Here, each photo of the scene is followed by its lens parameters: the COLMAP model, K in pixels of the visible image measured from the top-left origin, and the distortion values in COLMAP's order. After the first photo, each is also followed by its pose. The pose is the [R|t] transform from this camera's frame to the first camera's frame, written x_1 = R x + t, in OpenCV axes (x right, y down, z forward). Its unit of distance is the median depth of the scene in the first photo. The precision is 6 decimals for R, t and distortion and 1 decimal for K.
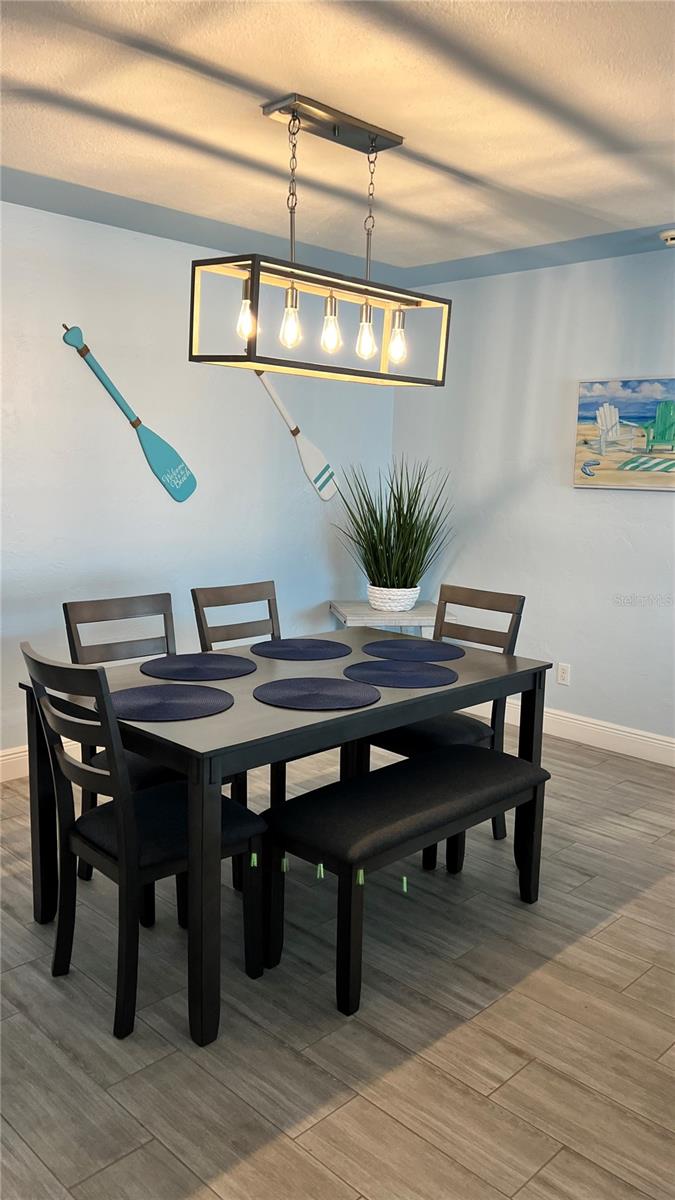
lens RADIAL K [[905.1, 0, 337.5], [0, 905.1, 600.0], [0, 0, 1]] dist [0.053010, -0.045425]
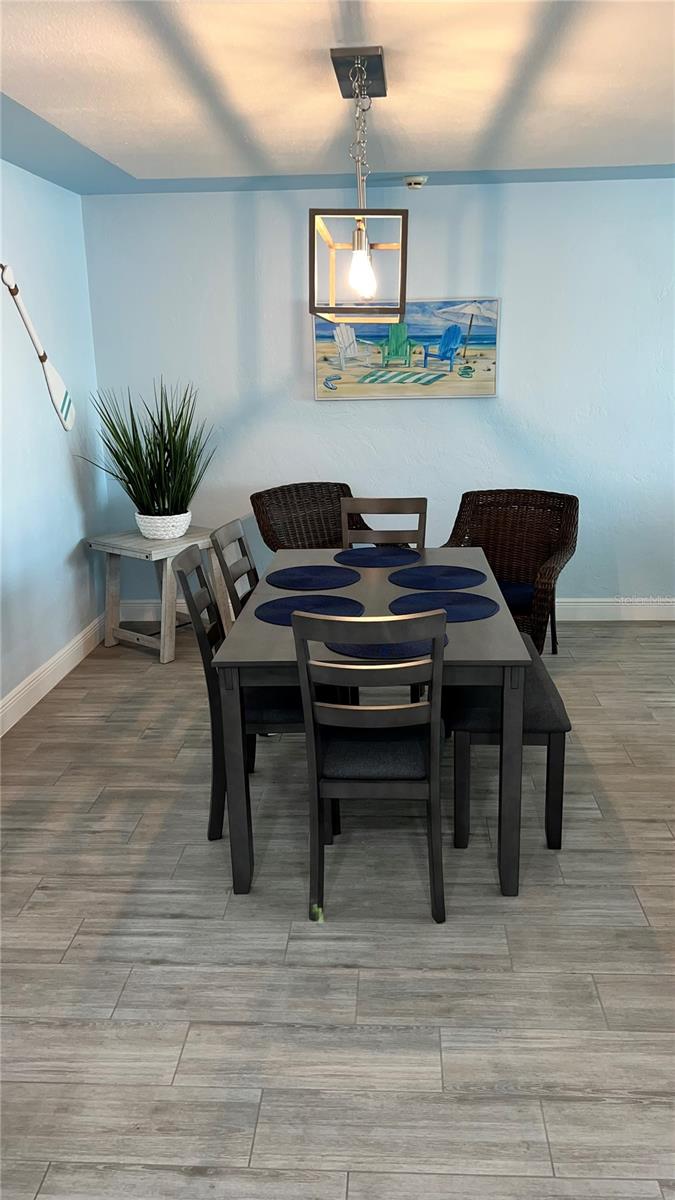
lens RADIAL K [[912.4, 0, 356.3], [0, 912.4, 587.7], [0, 0, 1]] dist [0.007253, -0.044496]
pose [[0.735374, -0.190447, 0.650350, -0.532078], [0.136418, 0.981654, 0.133213, -0.048486], [-0.663789, -0.009242, 0.747863, 0.160380]]
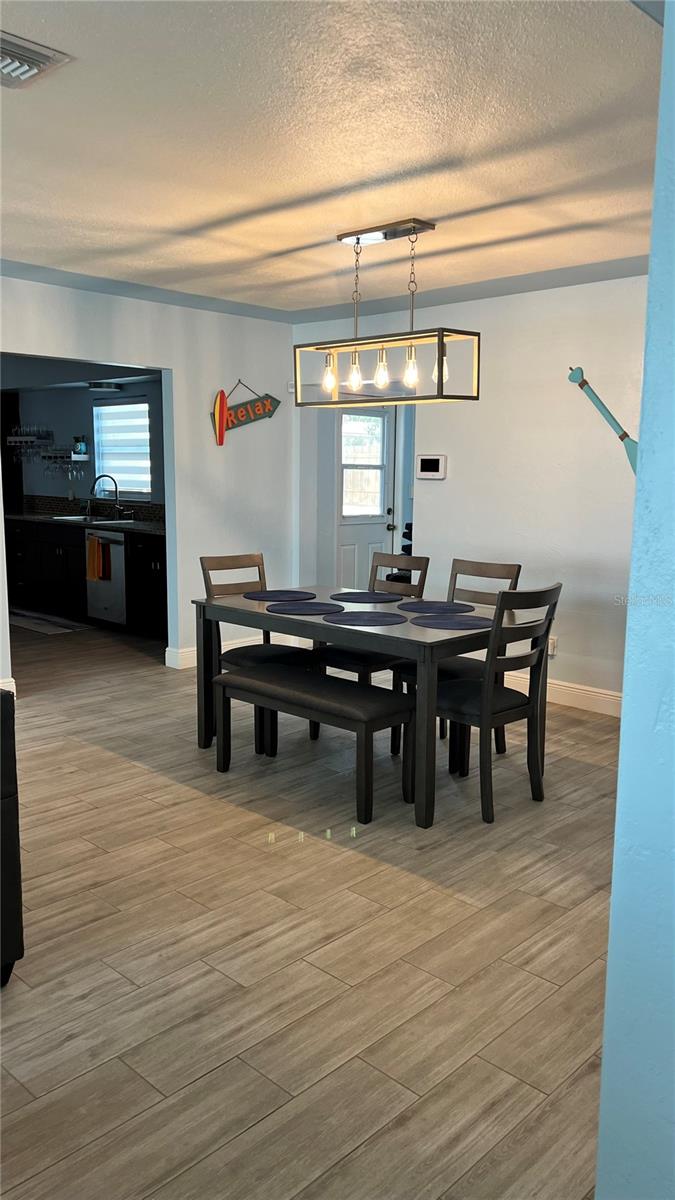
lens RADIAL K [[898.0, 0, 351.4], [0, 898.0, 607.1], [0, 0, 1]] dist [0.070134, -0.116392]
pose [[0.027475, 0.131842, -0.990890, 1.035894], [-0.160169, 0.979037, 0.125824, -0.074244], [0.986707, 0.155253, 0.048016, 0.673007]]
